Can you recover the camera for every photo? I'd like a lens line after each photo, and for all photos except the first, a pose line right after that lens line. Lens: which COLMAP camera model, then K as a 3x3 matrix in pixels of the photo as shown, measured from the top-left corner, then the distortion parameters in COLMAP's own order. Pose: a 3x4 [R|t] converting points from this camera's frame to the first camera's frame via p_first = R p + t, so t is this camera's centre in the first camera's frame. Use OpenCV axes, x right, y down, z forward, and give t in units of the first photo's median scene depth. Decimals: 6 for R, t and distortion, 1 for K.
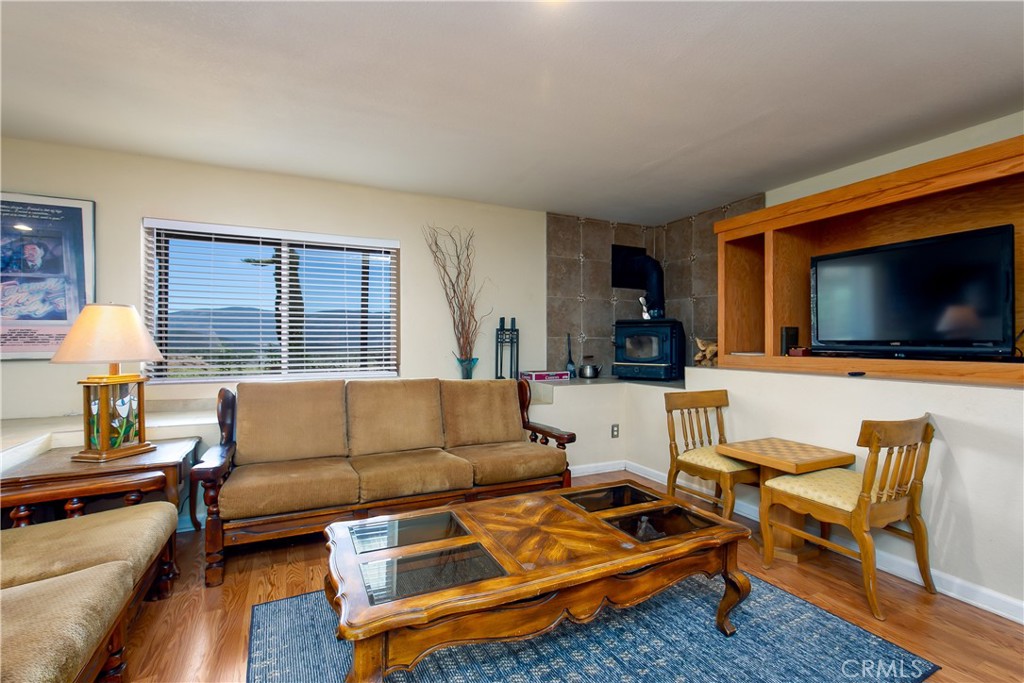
lens RADIAL K [[467.2, 0, 516.9], [0, 467.2, 344.1], [0, 0, 1]] dist [-0.005334, 0.001737]
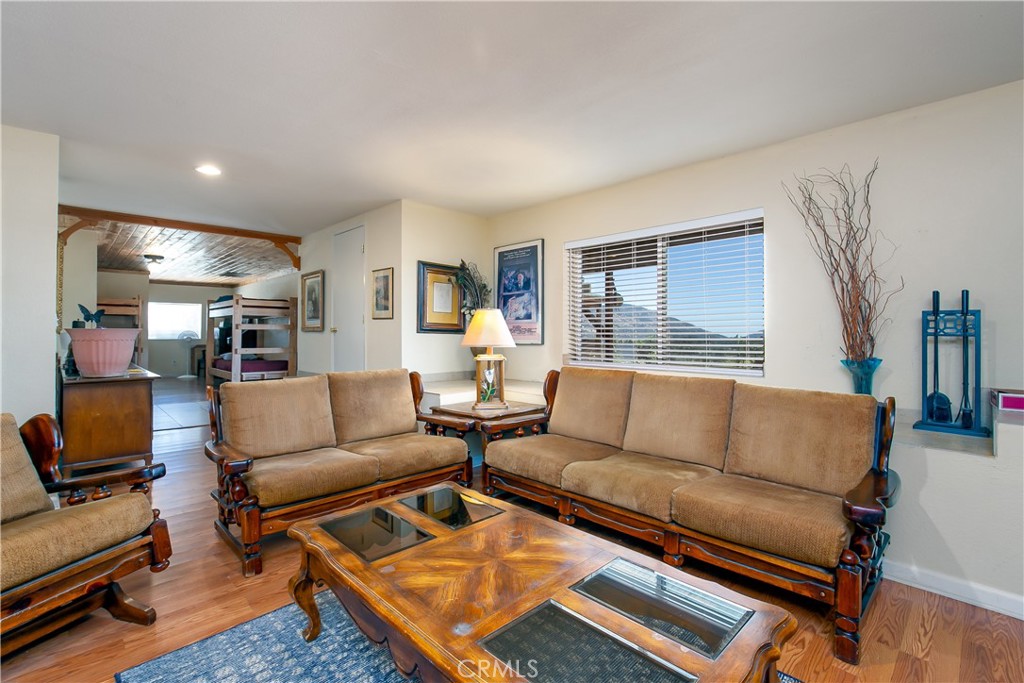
lens RADIAL K [[467.2, 0, 518.5], [0, 467.2, 333.5], [0, 0, 1]] dist [-0.005334, 0.001737]
pose [[0.330949, -0.000544, -0.943649, 0.489403], [-0.006951, 0.999971, -0.003015, 0.000448], [0.943623, 0.007557, 0.330935, 0.456856]]
